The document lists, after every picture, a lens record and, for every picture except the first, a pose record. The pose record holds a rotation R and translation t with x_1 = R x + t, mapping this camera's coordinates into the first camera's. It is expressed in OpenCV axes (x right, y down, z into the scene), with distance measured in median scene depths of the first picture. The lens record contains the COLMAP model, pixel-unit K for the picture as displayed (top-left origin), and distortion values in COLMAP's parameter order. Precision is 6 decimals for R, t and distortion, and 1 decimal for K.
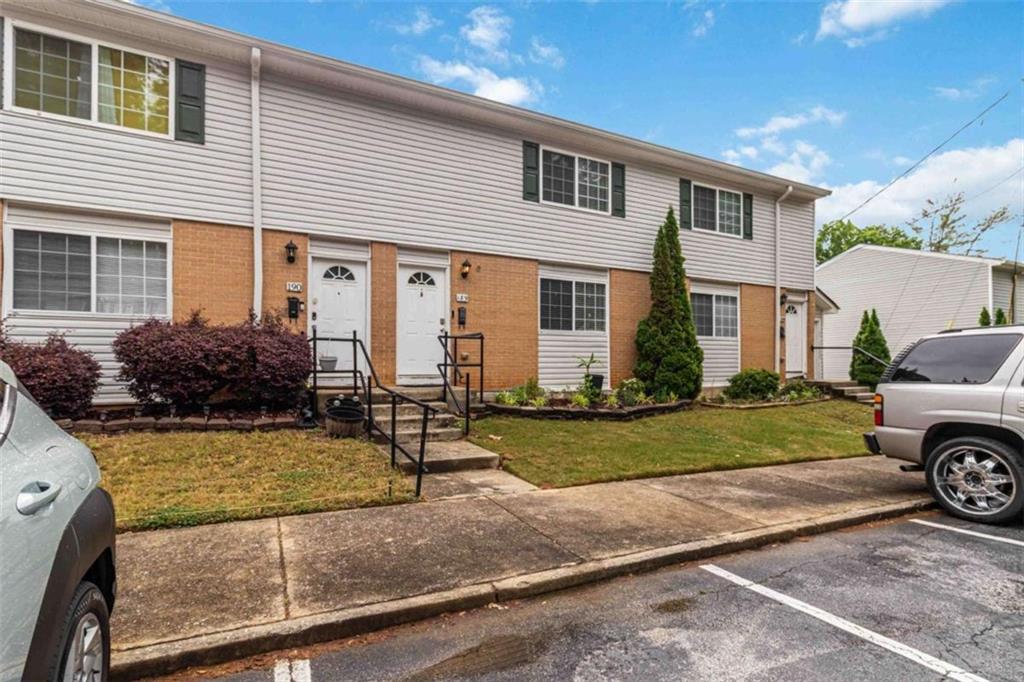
lens RADIAL K [[481.3, 0, 508.9], [0, 481.3, 364.1], [0, 0, 1]] dist [0.000855, 0.000502]
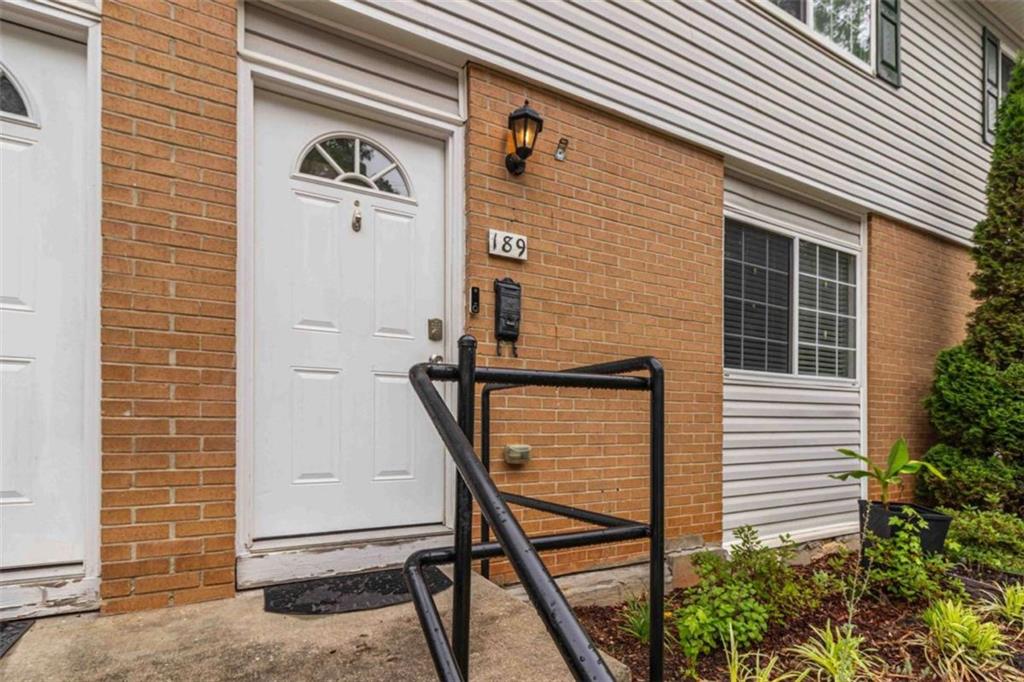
lens RADIAL K [[489.7, 0, 511.6], [0, 489.7, 428.1], [0, 0, 1]] dist [0.000405, 0.000160]
pose [[0.999474, 0.001936, 0.032381, -0.112844], [-0.002109, 0.999984, 0.005308, -0.037066], [-0.032371, -0.005373, 0.999461, 0.781899]]
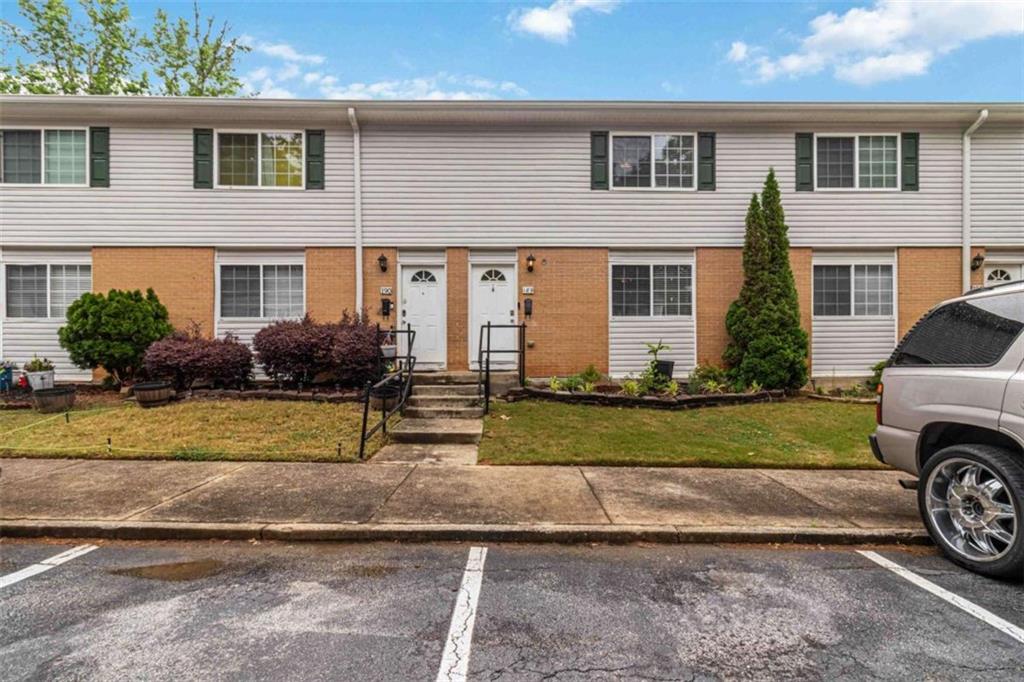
lens RADIAL K [[448.8, 0, 514.4], [0, 448.8, 358.5], [0, 0, 1]] dist [0.001947, 0.000099]
pose [[0.904074, -0.003498, -0.427362, 0.332513], [0.006348, 0.999966, 0.005245, 0.011448], [0.427330, -0.007455, 0.904065, 0.079692]]
